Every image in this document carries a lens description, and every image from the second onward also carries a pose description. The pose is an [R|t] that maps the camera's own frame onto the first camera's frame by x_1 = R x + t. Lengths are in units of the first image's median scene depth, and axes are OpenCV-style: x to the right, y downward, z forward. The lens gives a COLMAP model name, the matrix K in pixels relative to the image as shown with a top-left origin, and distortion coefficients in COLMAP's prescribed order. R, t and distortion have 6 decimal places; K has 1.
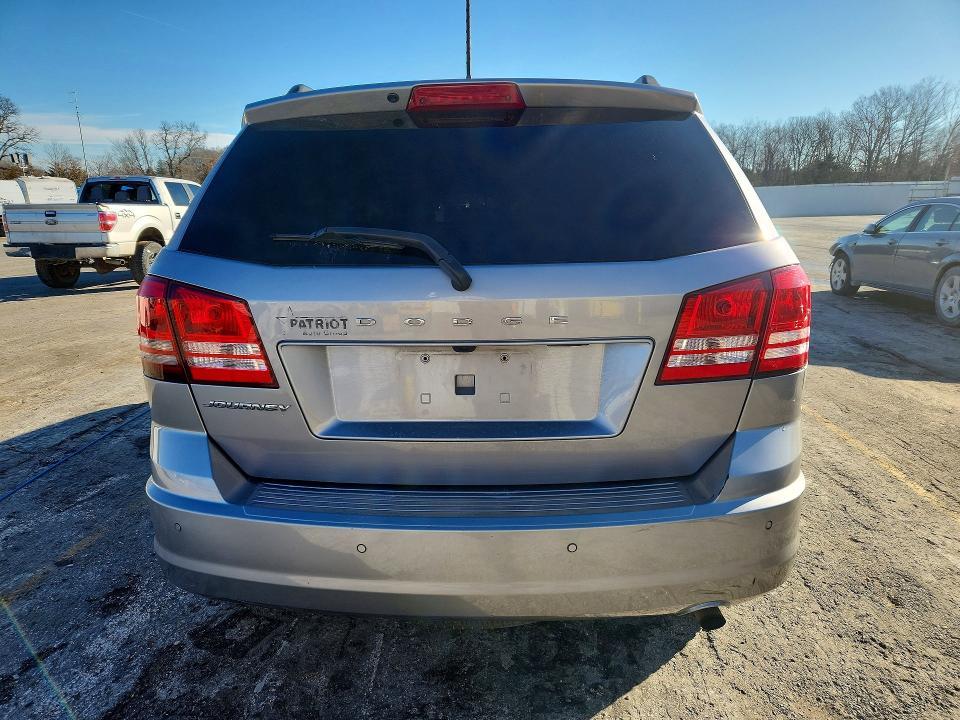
lens RADIAL K [[644.3, 0, 476.7], [0, 644.3, 360.6], [0, 0, 1]] dist [0.007131, 0.000621]
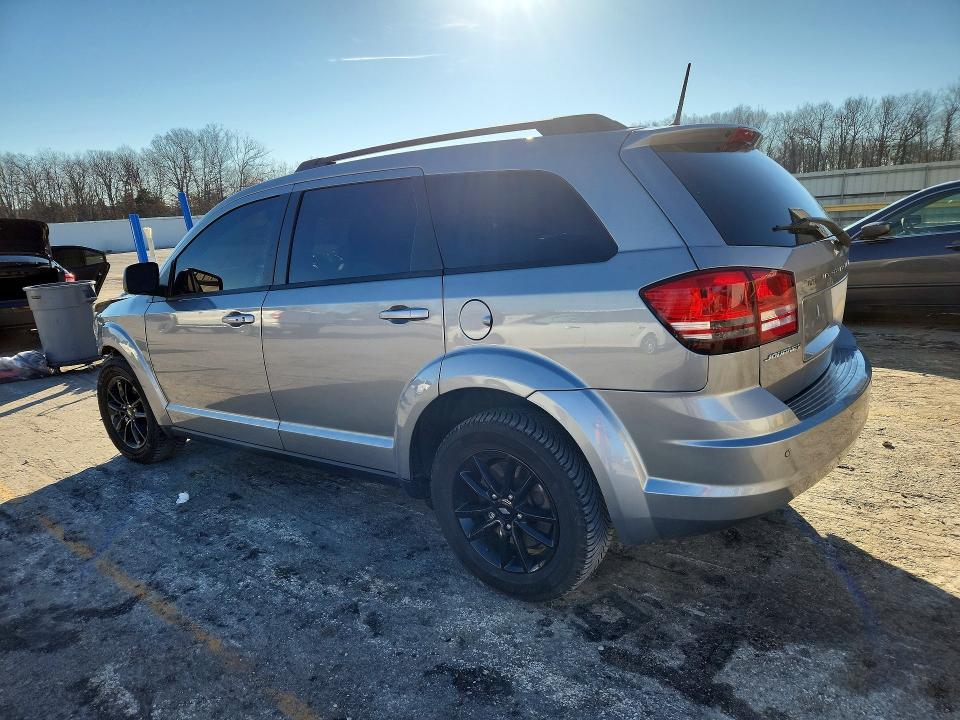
lens RADIAL K [[644.3, 0, 476.7], [0, 644.3, 360.6], [0, 0, 1]] dist [0.007131, 0.000621]
pose [[0.579883, -0.195016, 0.791015, -1.300791], [0.233799, 0.969923, 0.067729, -0.113970], [-0.780432, 0.145664, 0.608036, 0.478950]]
